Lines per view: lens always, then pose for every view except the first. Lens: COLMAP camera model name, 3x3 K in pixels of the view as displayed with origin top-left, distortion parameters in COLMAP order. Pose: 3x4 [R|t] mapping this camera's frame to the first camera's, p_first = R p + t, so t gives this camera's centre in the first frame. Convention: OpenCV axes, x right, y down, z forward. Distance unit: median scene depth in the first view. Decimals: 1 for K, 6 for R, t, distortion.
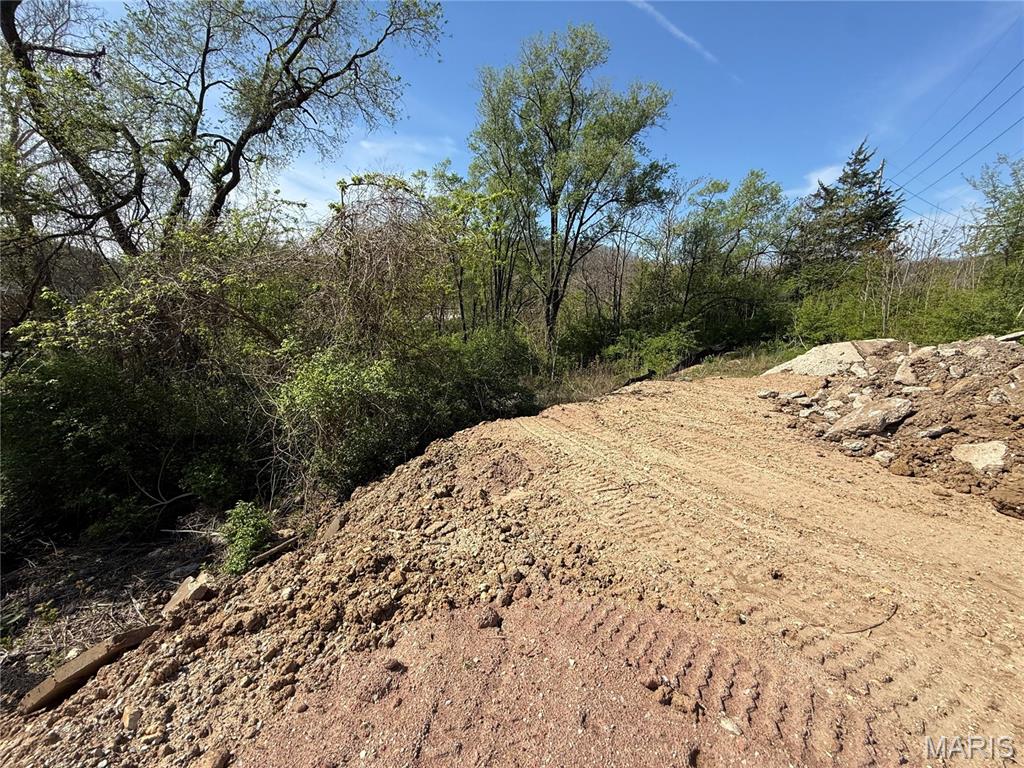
lens RADIAL K [[408.5, 0, 509.6], [0, 408.5, 381.0], [0, 0, 1]] dist [0.000647, -0.000052]
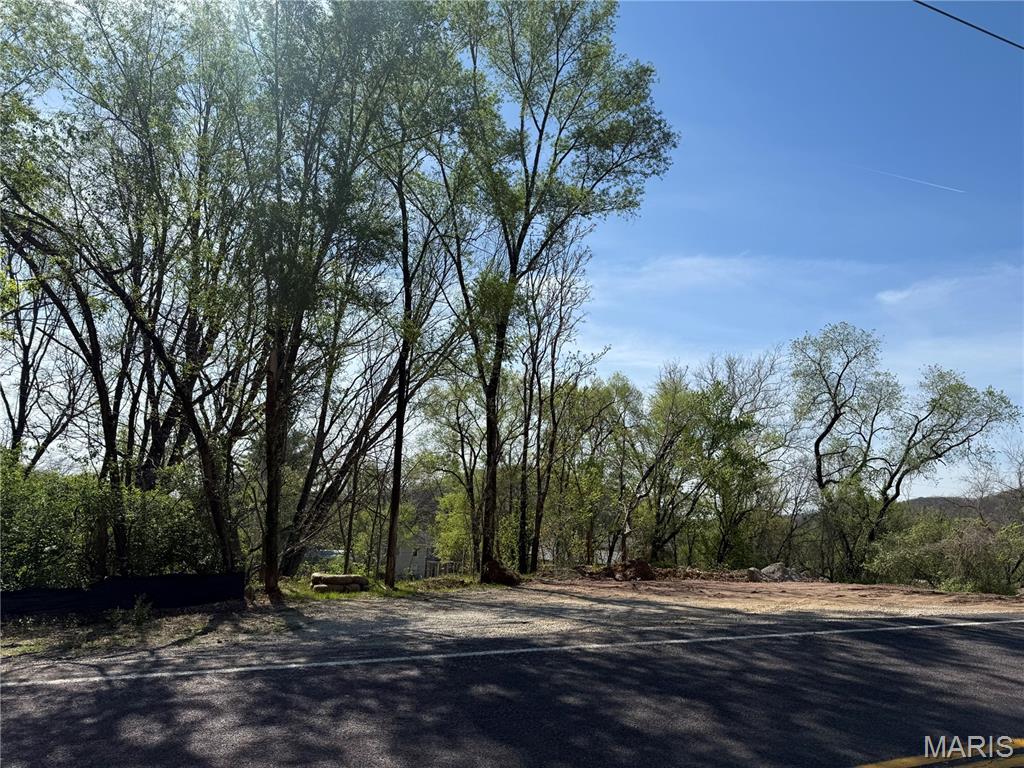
lens RADIAL K [[728.9, 0, 509.6], [0, 728.9, 387.0], [0, 0, 1]] dist [0.110901, -0.167057]
pose [[0.591292, -0.147821, -0.792794, 1.651765], [-0.204796, 0.923309, -0.324899, 0.802948], [0.780021, 0.354472, 0.515672, -3.675904]]
